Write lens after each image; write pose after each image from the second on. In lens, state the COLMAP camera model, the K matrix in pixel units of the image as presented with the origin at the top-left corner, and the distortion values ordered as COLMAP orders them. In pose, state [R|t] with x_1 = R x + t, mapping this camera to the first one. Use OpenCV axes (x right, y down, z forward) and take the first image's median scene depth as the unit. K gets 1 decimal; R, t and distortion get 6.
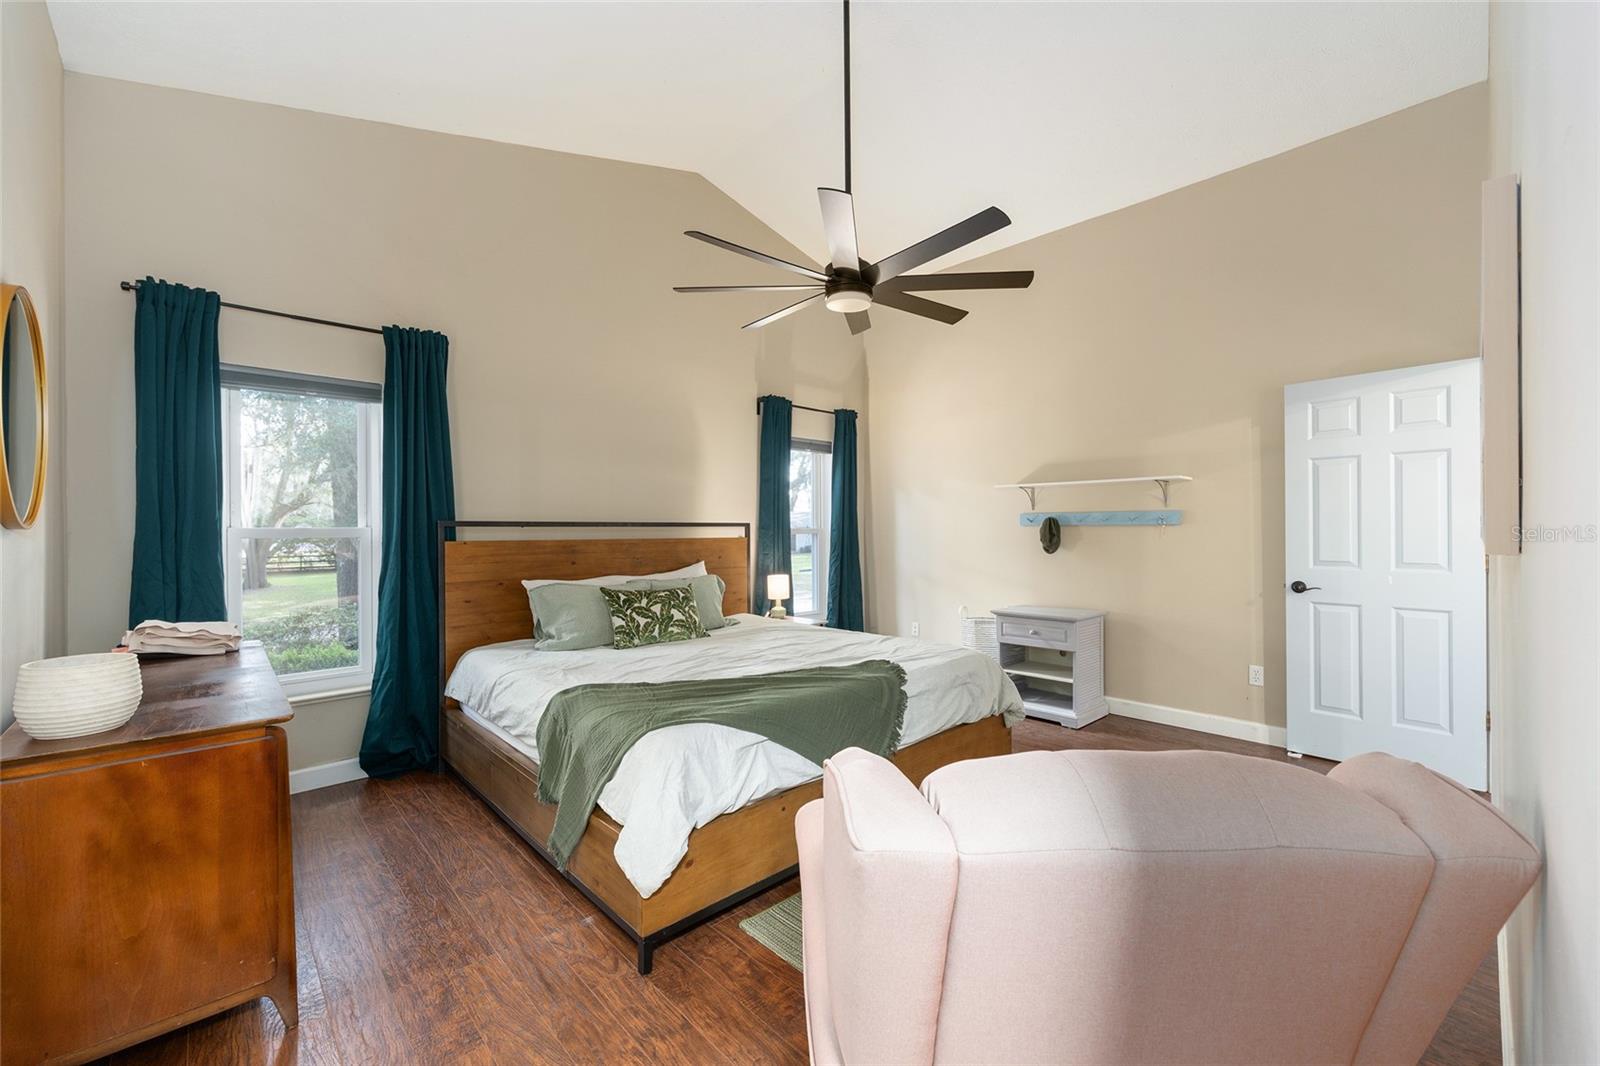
lens RADIAL K [[637.4, 0, 800.0], [0, 637.4, 533.0], [0, 0, 1]] dist [-0.001987, -0.000423]
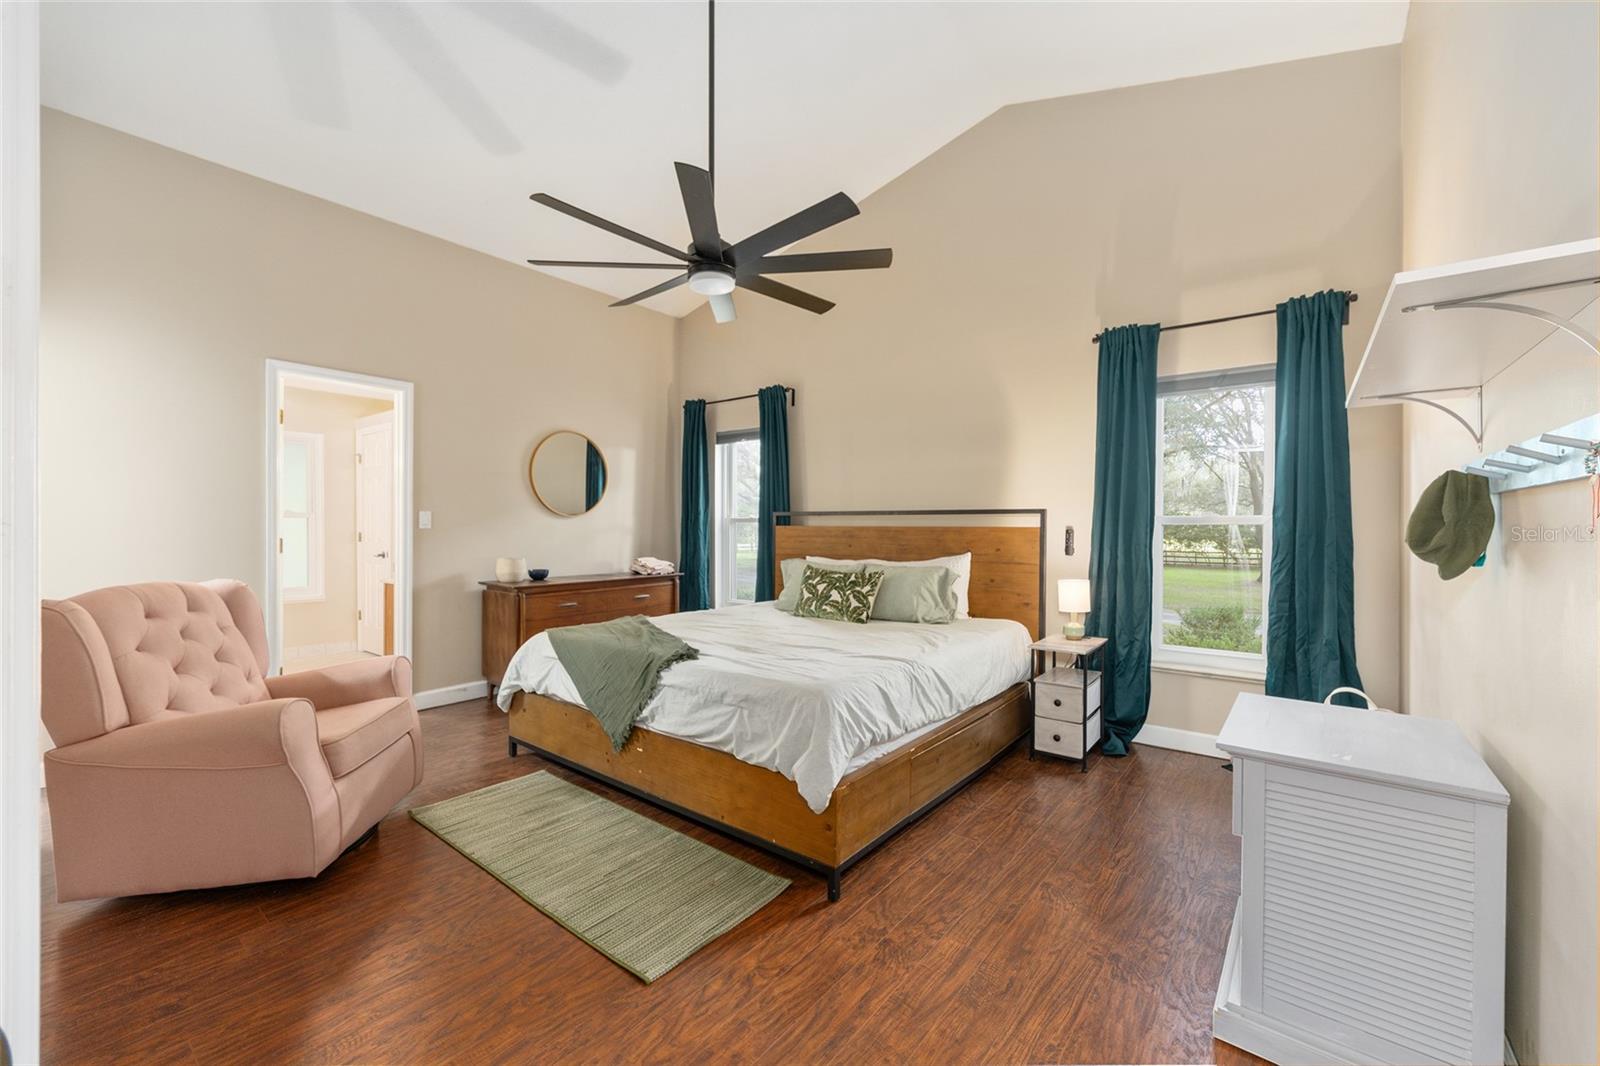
lens RADIAL K [[648.0, 0, 821.0], [0, 648.0, 525.8], [0, 0, 1]] dist [0.017762, -0.000028]
pose [[0.159257, 0.009797, -0.987189, 0.877708], [-0.005694, 0.999943, 0.009004, -0.000894], [0.987221, 0.004187, 0.159304, 0.786131]]
